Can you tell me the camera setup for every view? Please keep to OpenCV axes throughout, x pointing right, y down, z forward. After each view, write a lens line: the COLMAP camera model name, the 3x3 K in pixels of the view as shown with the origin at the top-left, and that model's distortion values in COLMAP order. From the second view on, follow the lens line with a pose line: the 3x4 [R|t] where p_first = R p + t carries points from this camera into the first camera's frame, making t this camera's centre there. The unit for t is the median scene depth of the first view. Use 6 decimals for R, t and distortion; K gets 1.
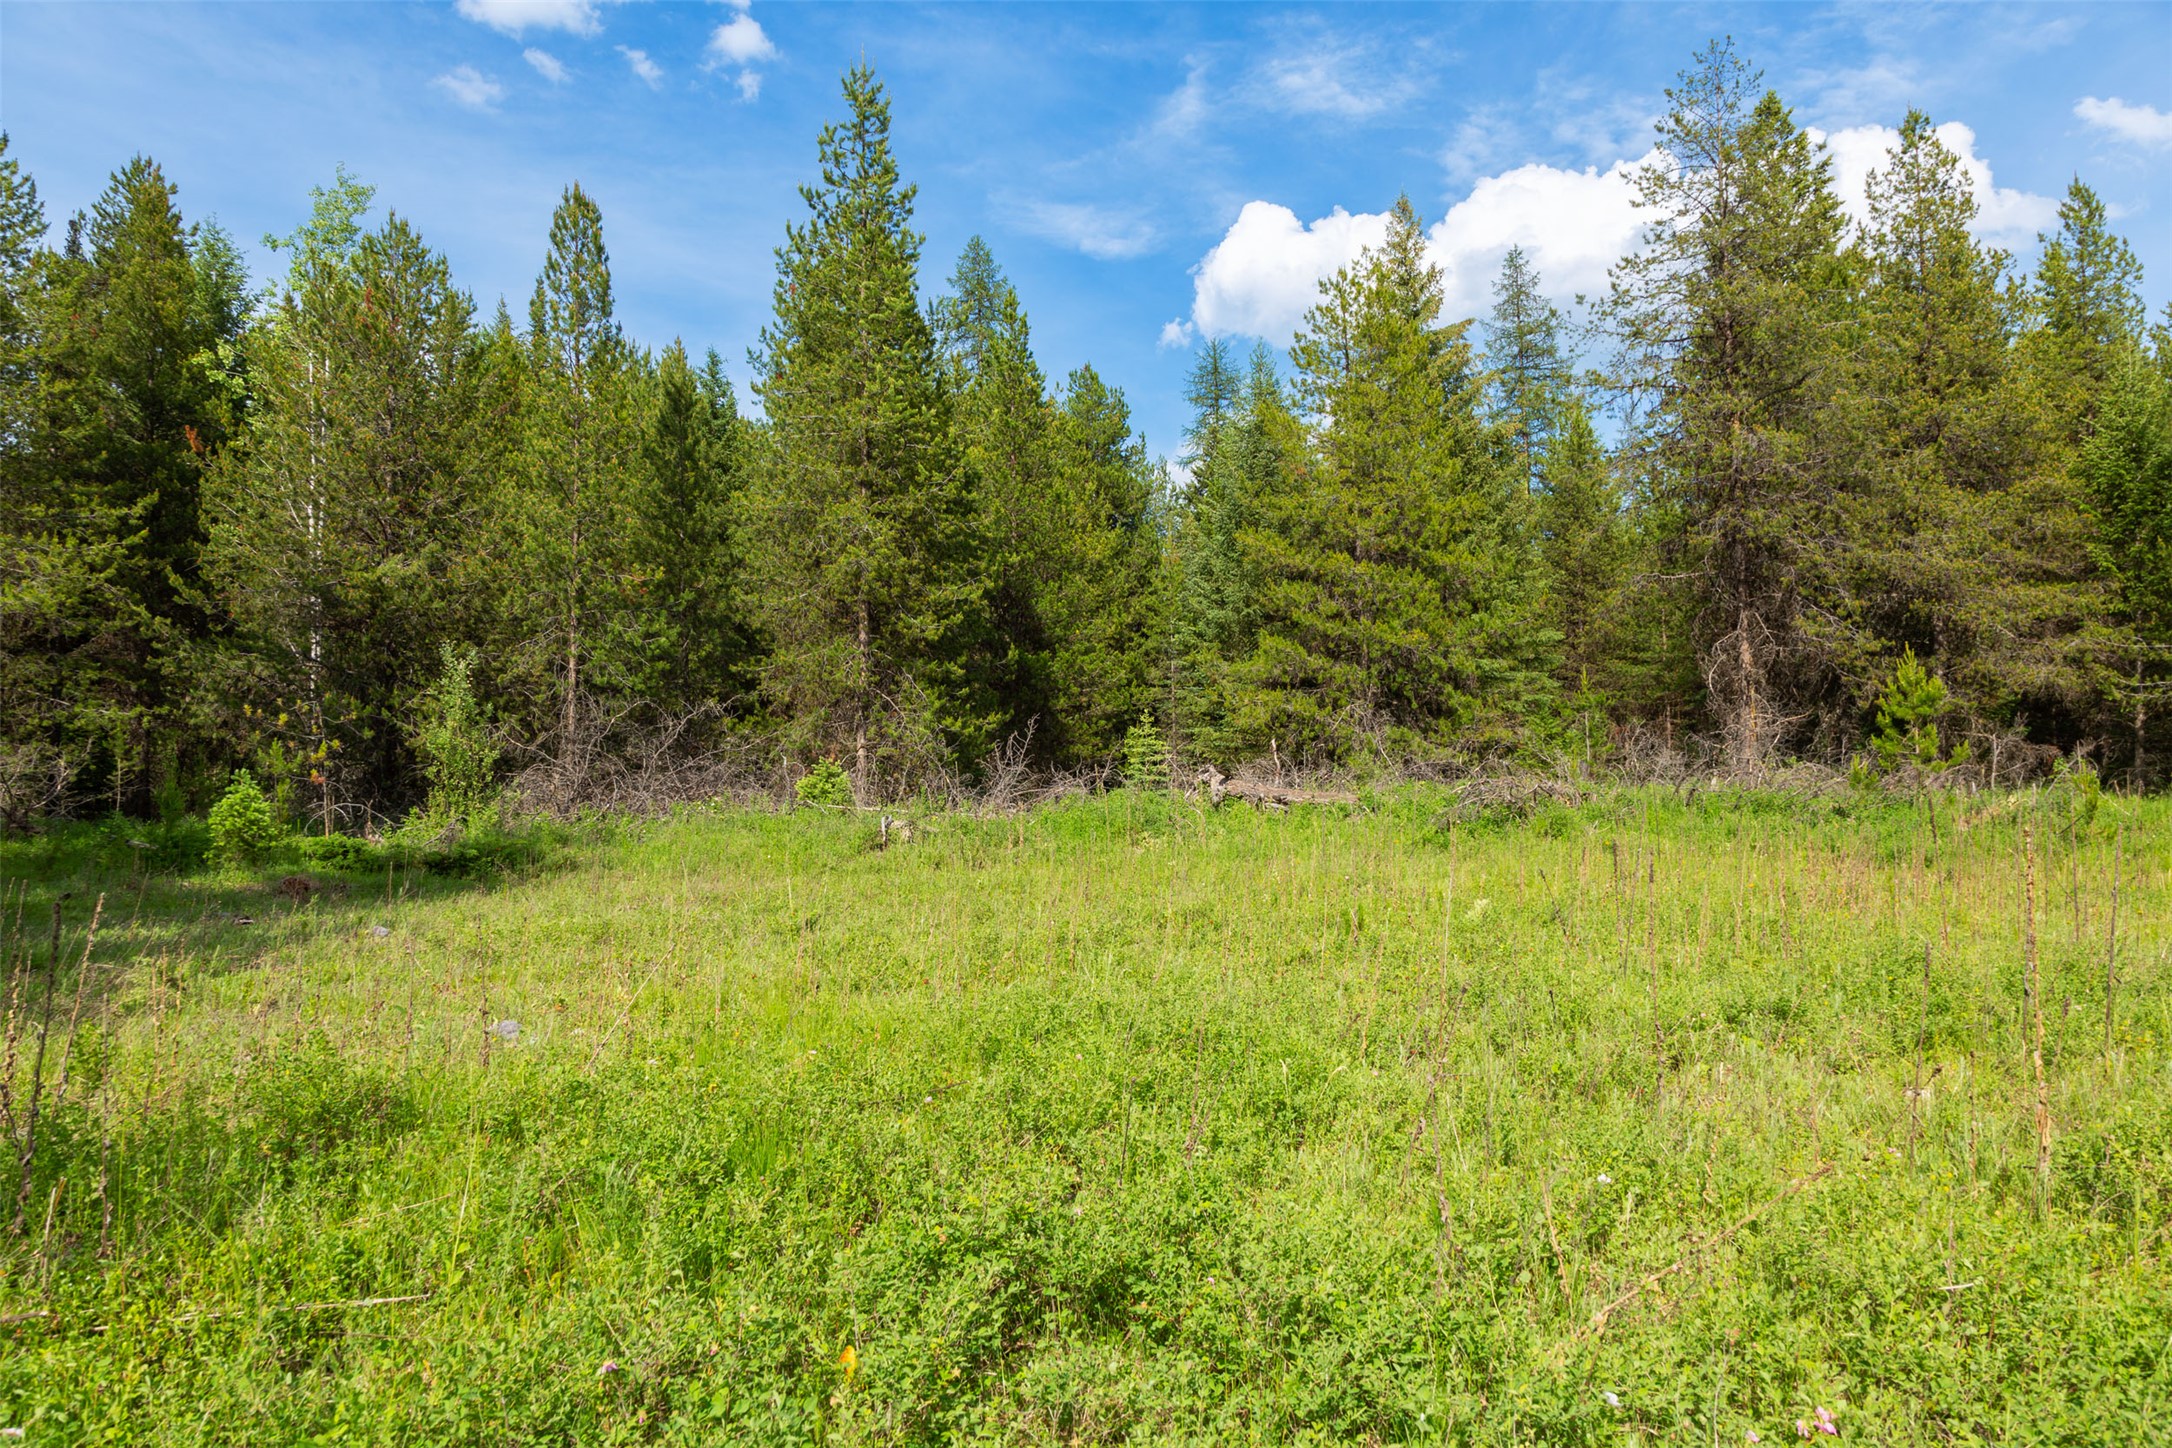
lens RADIAL K [[1500.1, 0, 1087.8], [0, 1500.1, 732.0], [0, 0, 1]] dist [0.002962, -0.000200]
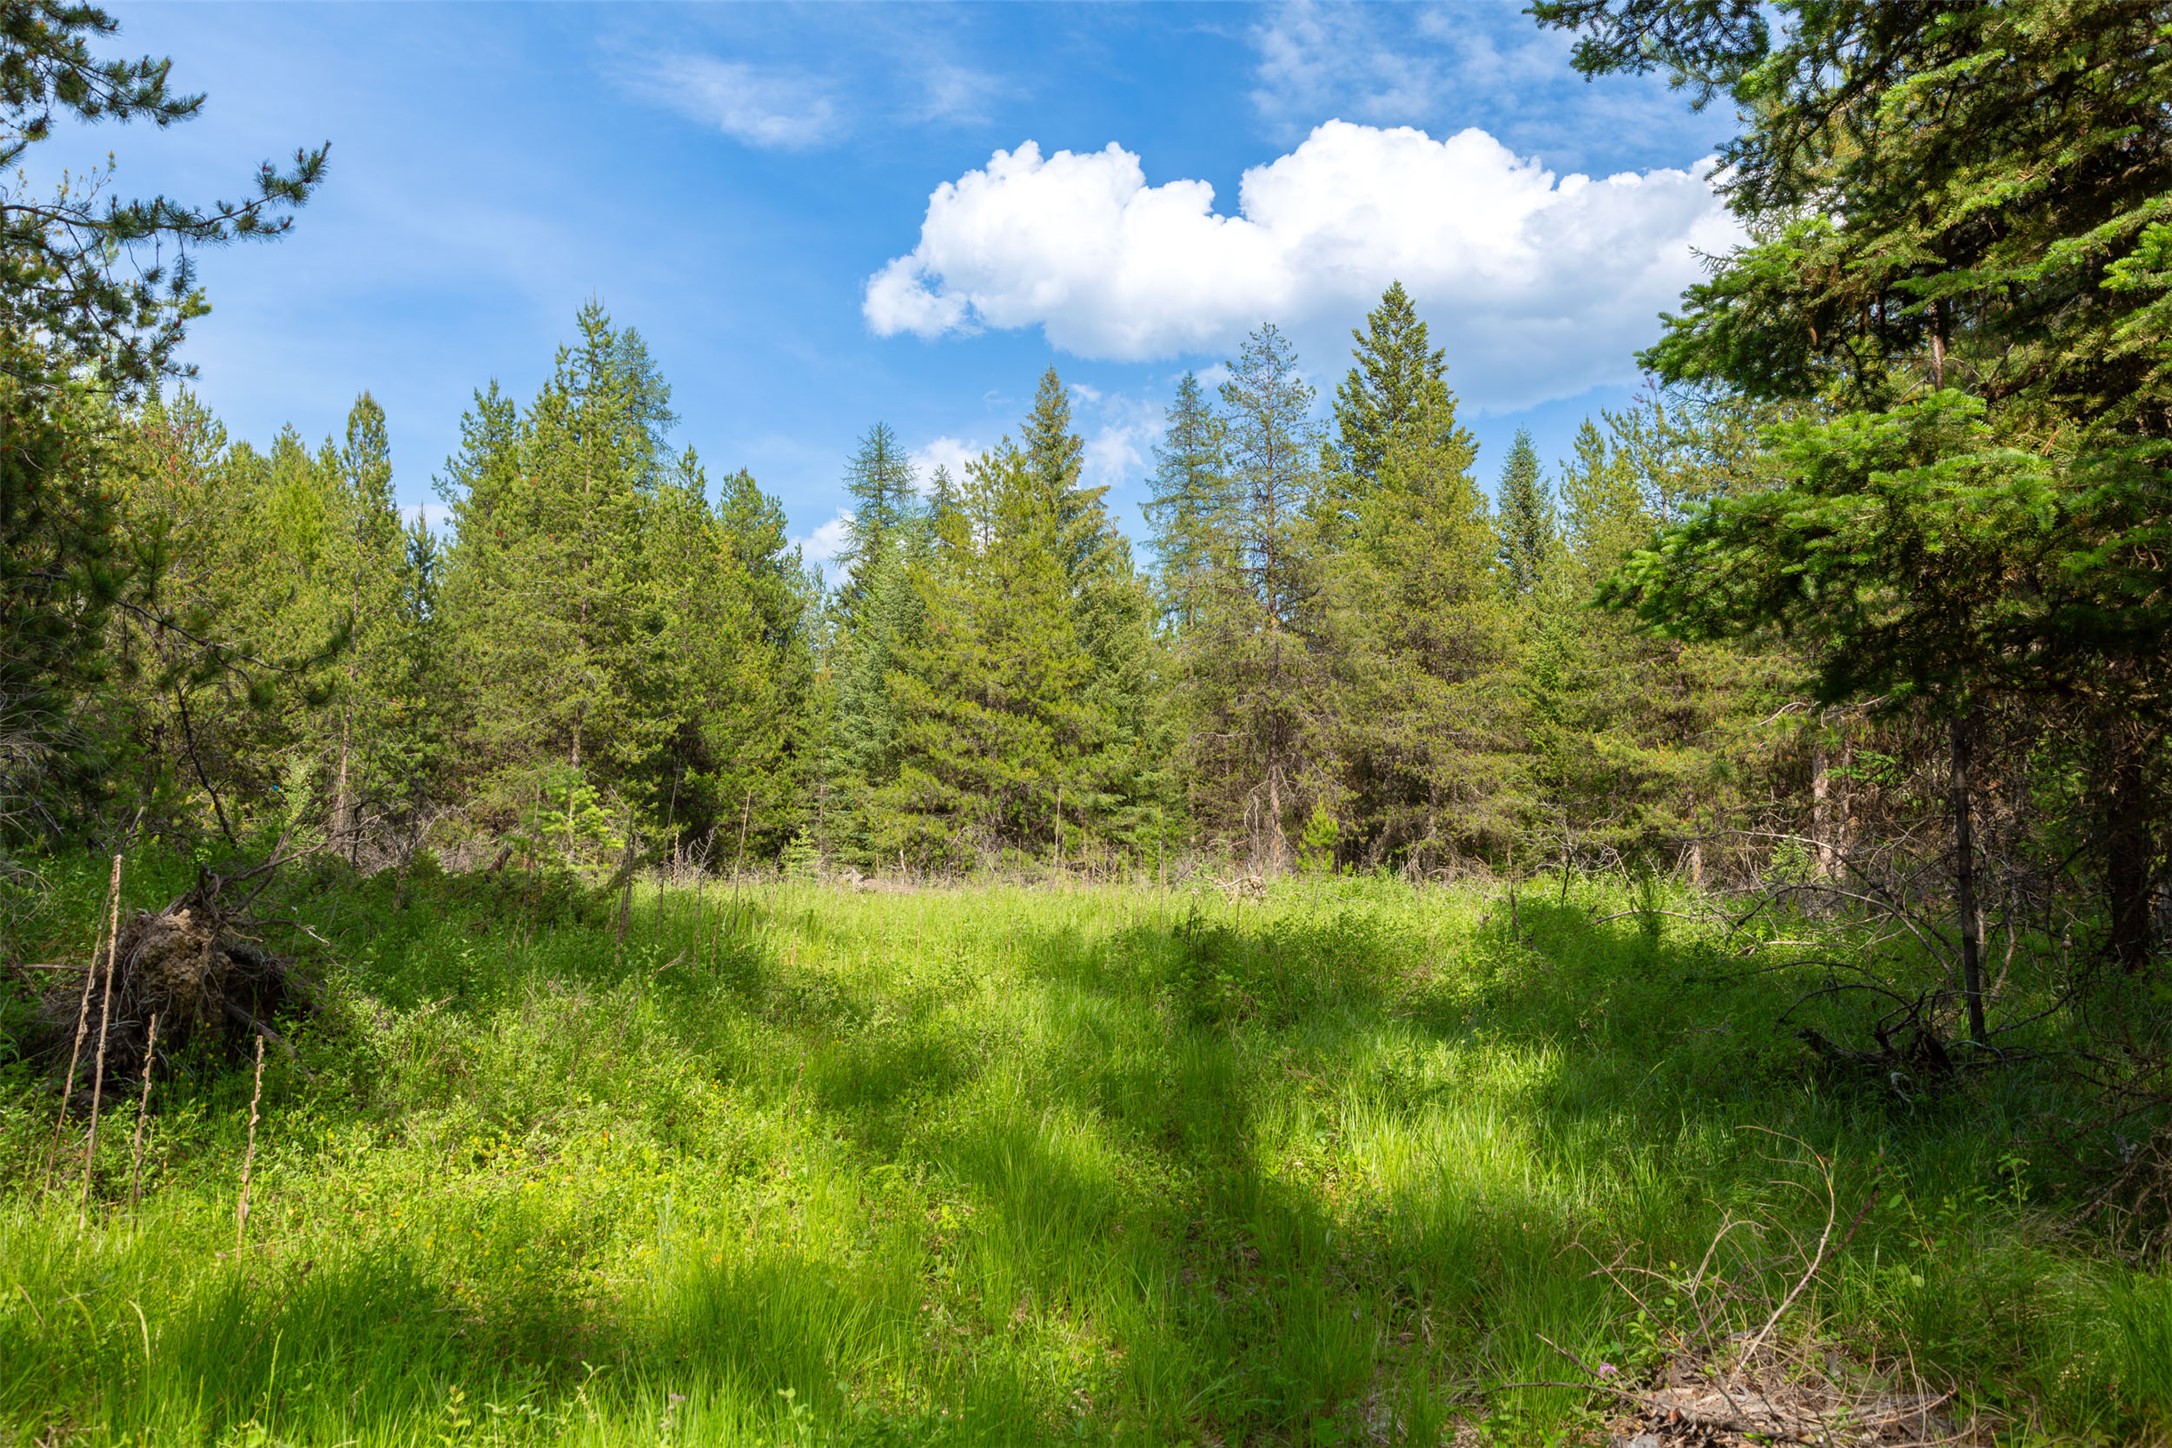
lens RADIAL K [[1999.9, 0, 1090.6], [0, 1999.9, 737.3], [0, 0, 1]] dist [0.011109, 0.000000]
pose [[0.980496, 0.044456, 0.191446, -0.039131], [-0.031211, 0.996941, -0.071653, 0.019279], [-0.194045, 0.064280, 0.978884, -0.548880]]
